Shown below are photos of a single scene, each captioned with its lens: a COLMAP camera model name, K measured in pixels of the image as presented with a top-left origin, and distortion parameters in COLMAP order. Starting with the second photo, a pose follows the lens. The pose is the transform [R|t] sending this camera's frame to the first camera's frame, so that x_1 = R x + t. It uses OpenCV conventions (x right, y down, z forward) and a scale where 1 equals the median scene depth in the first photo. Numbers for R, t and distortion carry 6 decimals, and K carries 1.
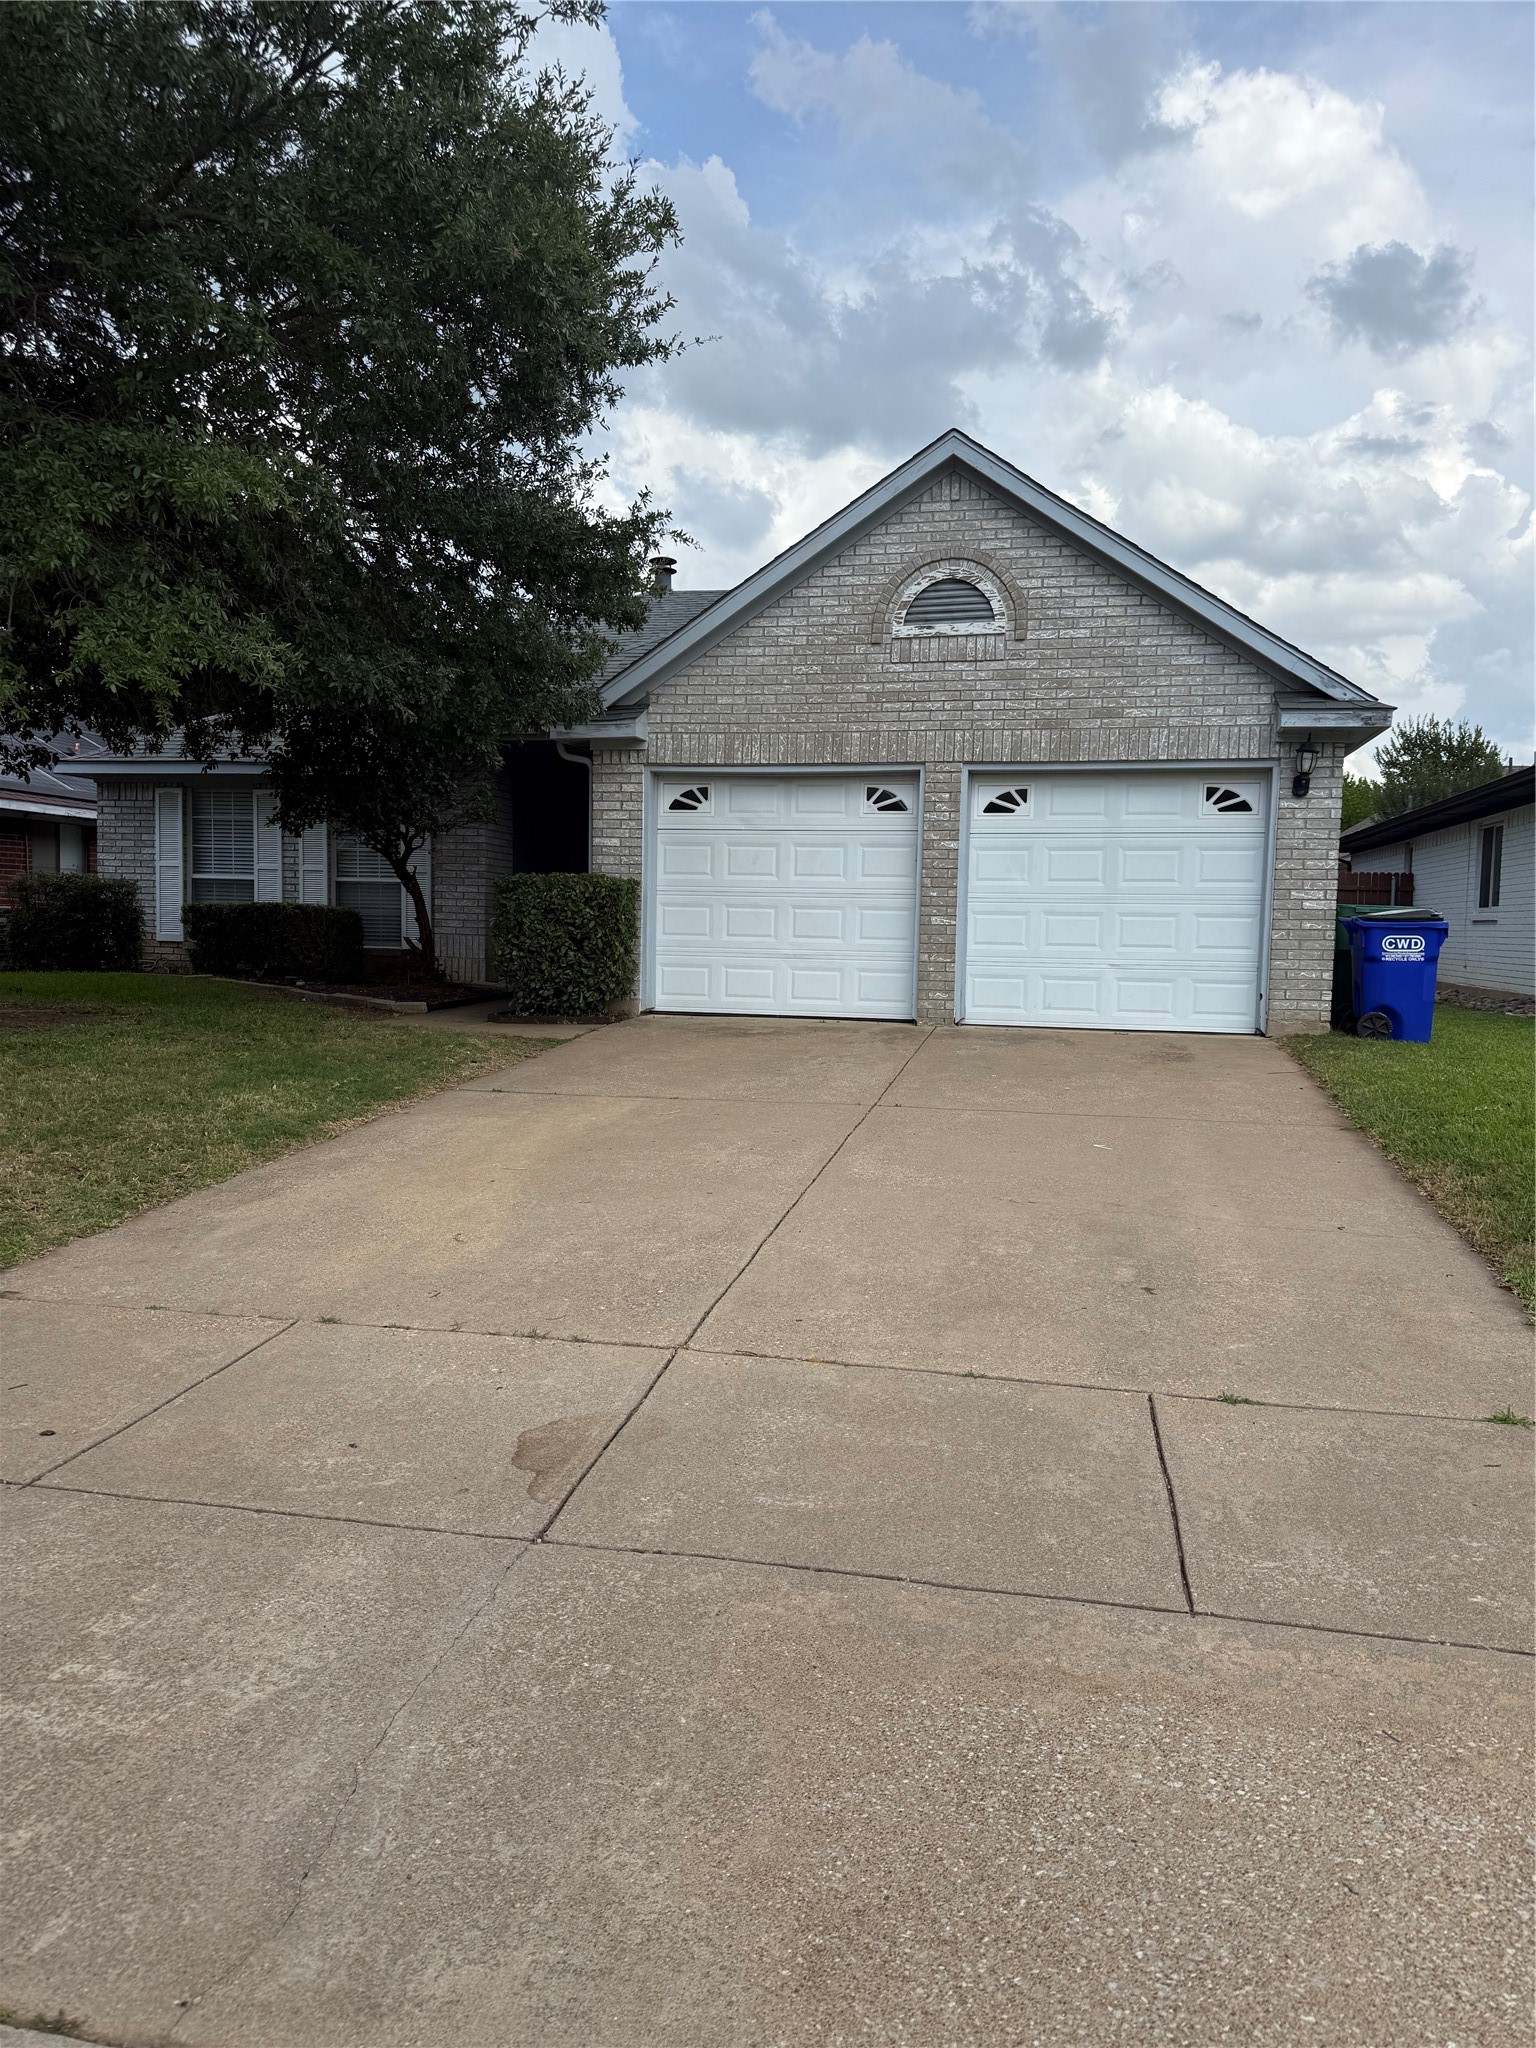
lens RADIAL K [[1465.1, 0, 769.8], [0, 1465.1, 1034.9], [0, 0, 1]] dist [0.114280, -0.162334]
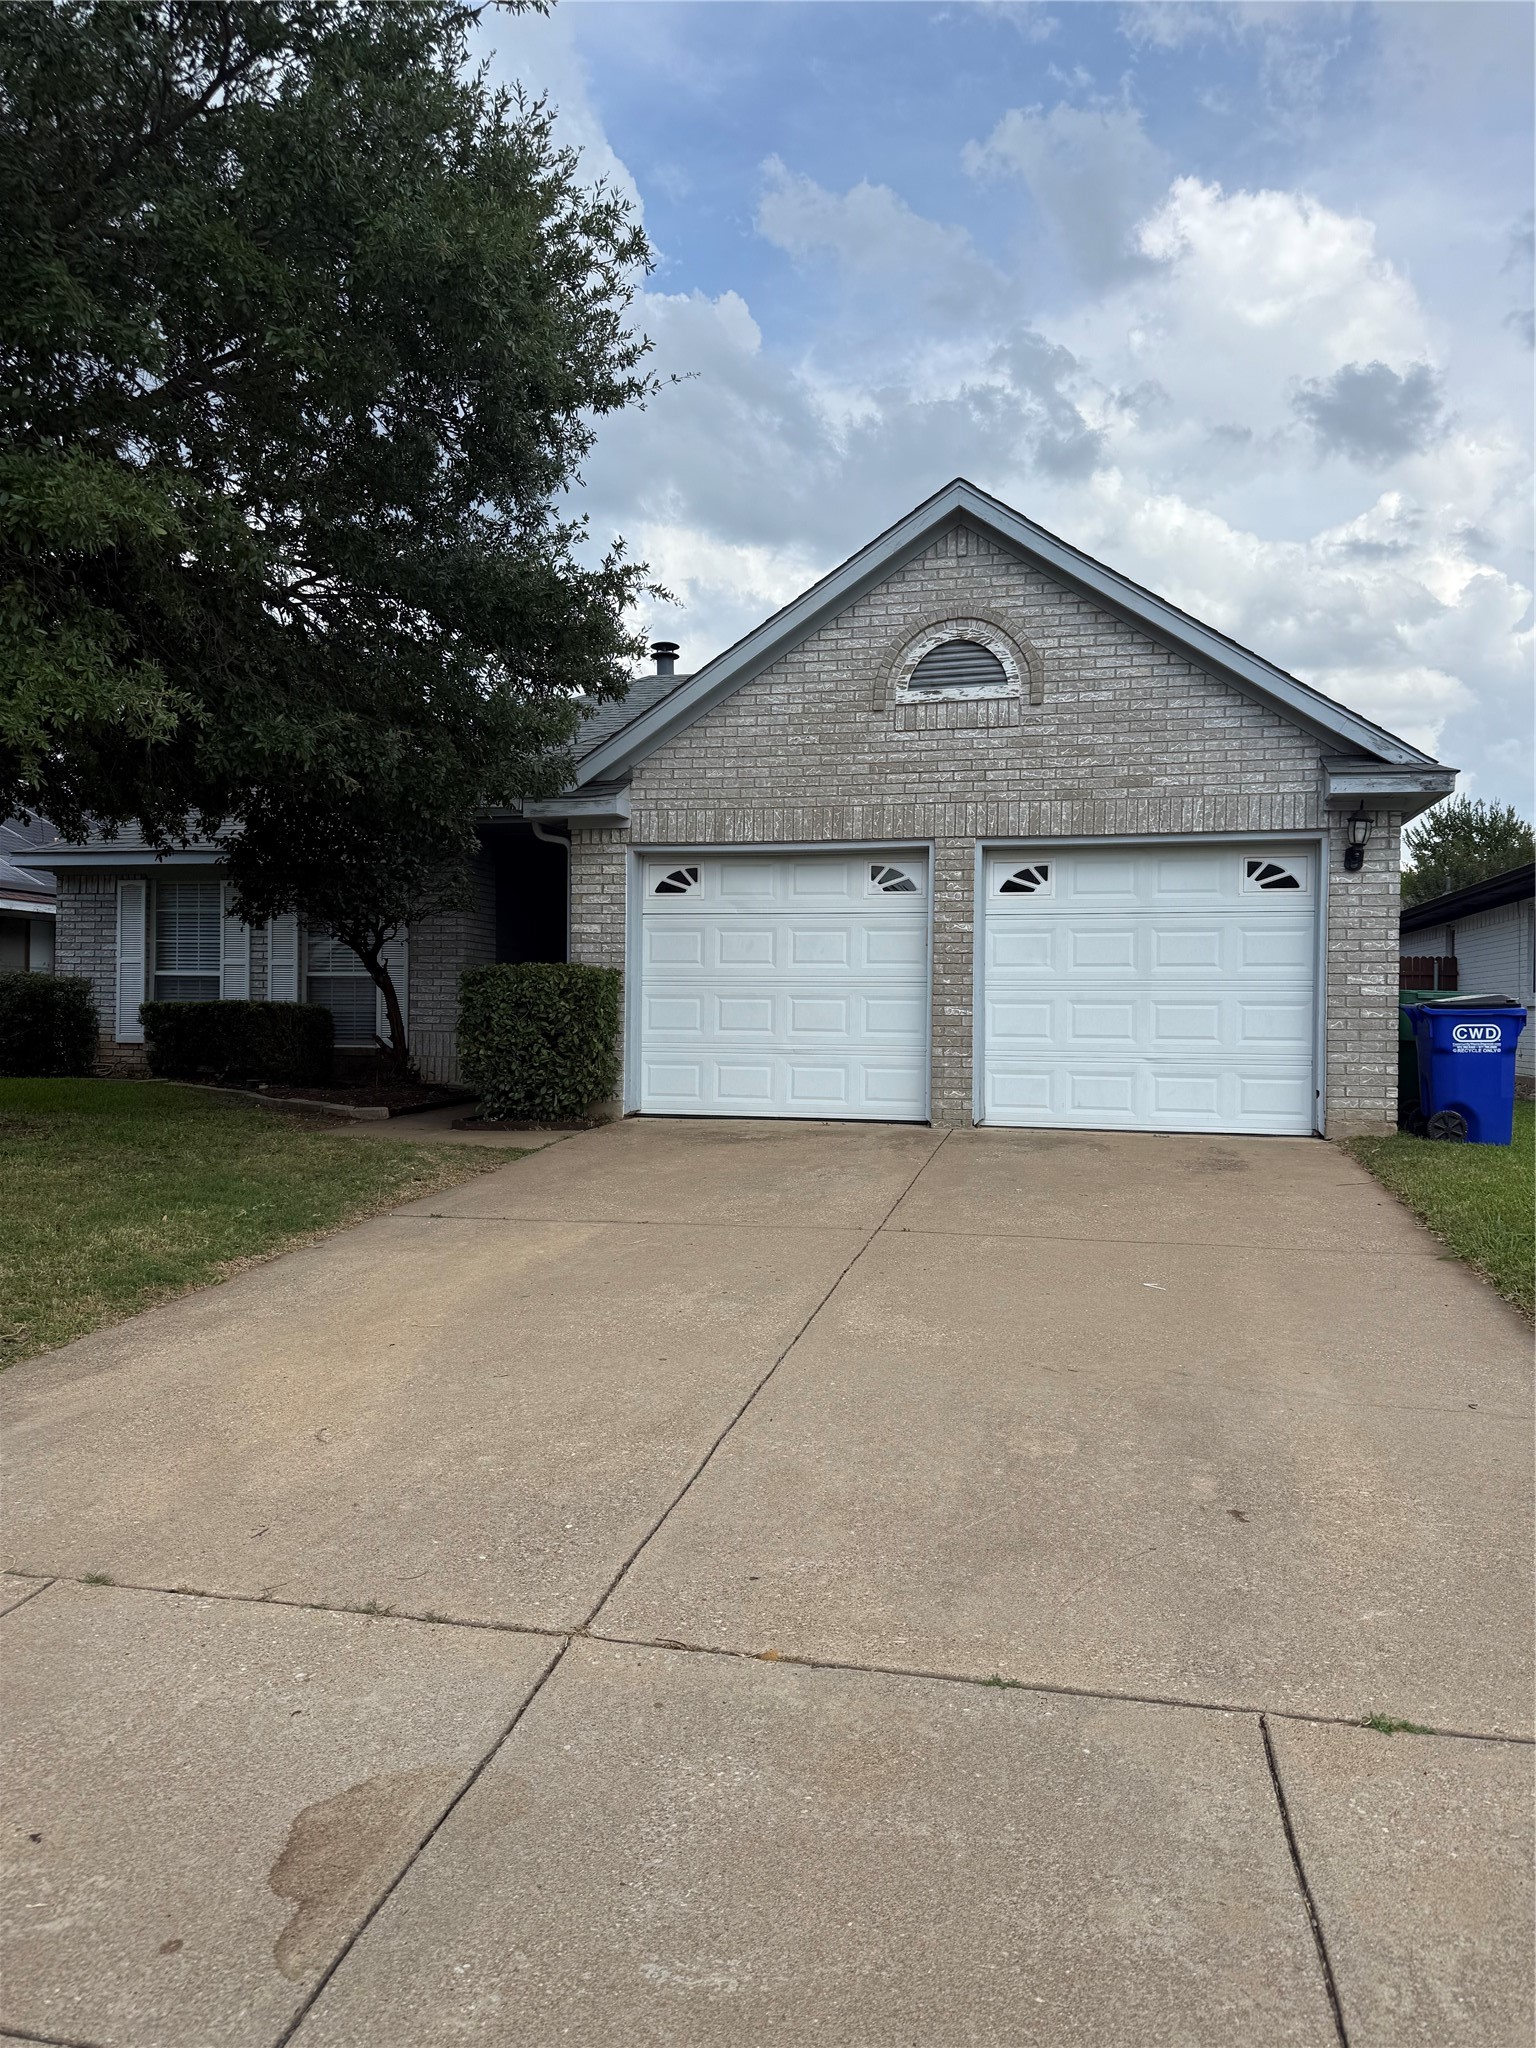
lens RADIAL K [[1431.1, 0, 781.7], [0, 1431.1, 1019.0], [0, 0, 1]] dist [0.097730, -0.116486]
pose [[0.999894, -0.010214, -0.010343, 0.019674], [0.009440, 0.997341, -0.072264, -0.010870], [0.011054, 0.072159, 0.997332, 0.127154]]
